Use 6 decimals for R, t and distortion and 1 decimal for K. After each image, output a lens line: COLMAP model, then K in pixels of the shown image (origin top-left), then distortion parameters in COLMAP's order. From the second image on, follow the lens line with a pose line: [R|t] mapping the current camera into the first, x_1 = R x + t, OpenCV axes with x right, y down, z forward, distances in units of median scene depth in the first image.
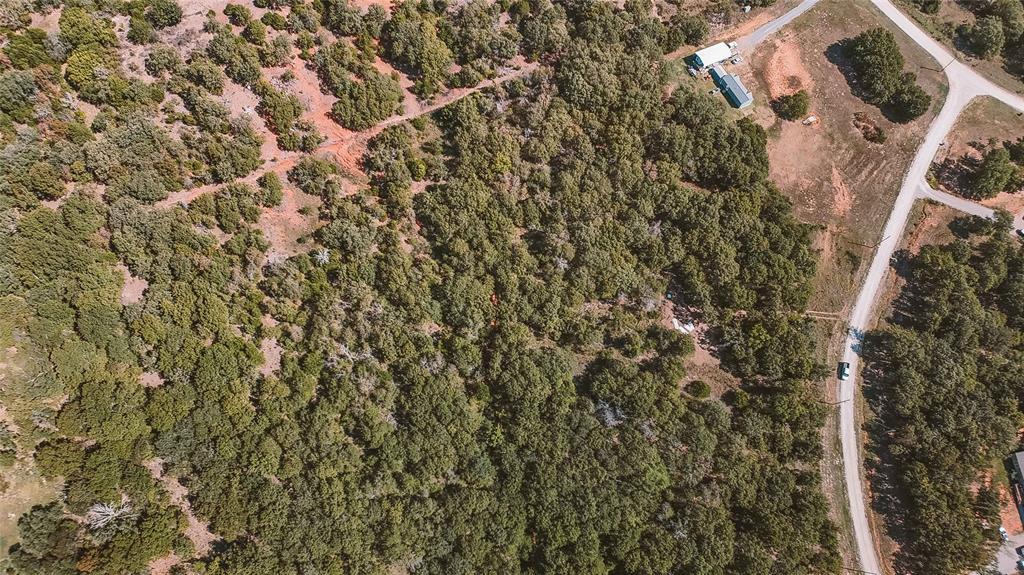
lens RADIAL K [[616.7, 0, 512.0], [0, 616.7, 287.5], [0, 0, 1]] dist [-0.087385, 0.002459]
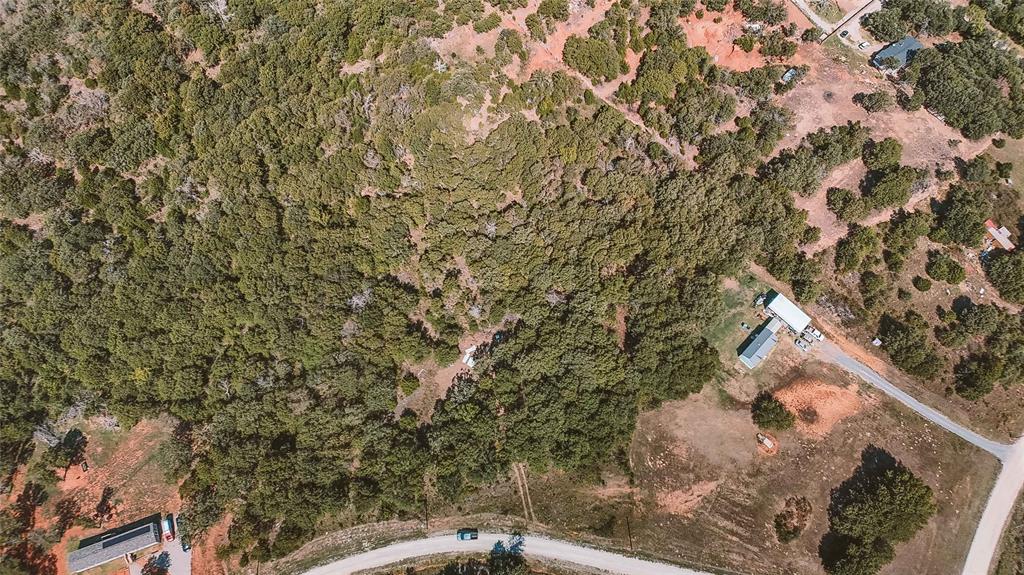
lens RADIAL K [[616.7, 0, 512.0], [0, 616.7, 287.5], [0, 0, 1]] dist [-0.087385, 0.002459]
pose [[0.298405, 0.854924, -0.424334, 0.581647], [-0.908557, 0.390631, 0.148095, -0.174229], [0.292368, 0.341339, 0.893313, 0.093579]]
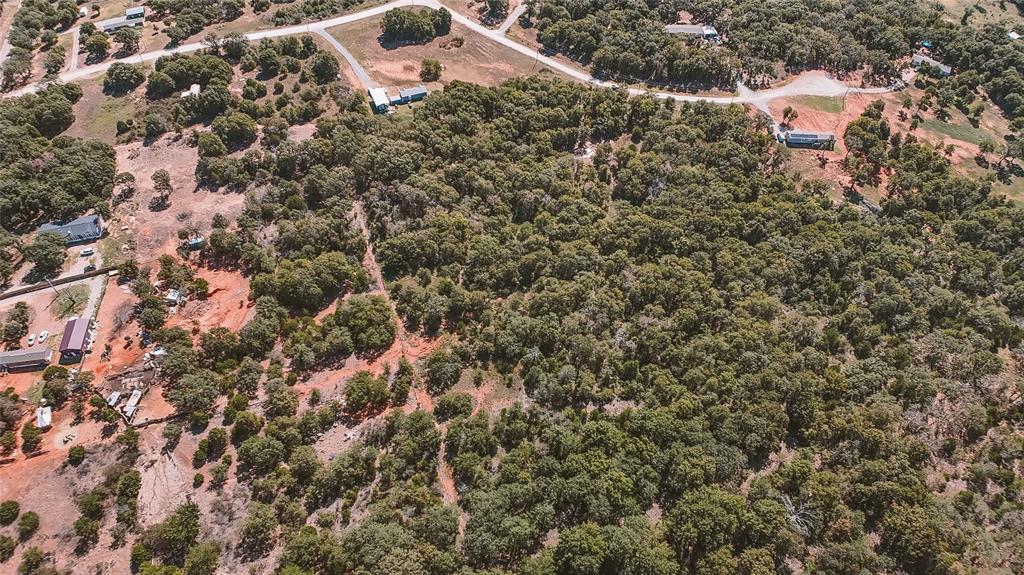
lens RADIAL K [[616.7, 0, 512.0], [0, 616.7, 287.5], [0, 0, 1]] dist [-0.087385, 0.002459]
pose [[0.070425, -0.809509, 0.582868, -0.785696], [0.929719, 0.265008, 0.255720, -0.366864], [-0.361473, 0.523895, 0.771279, 0.099756]]
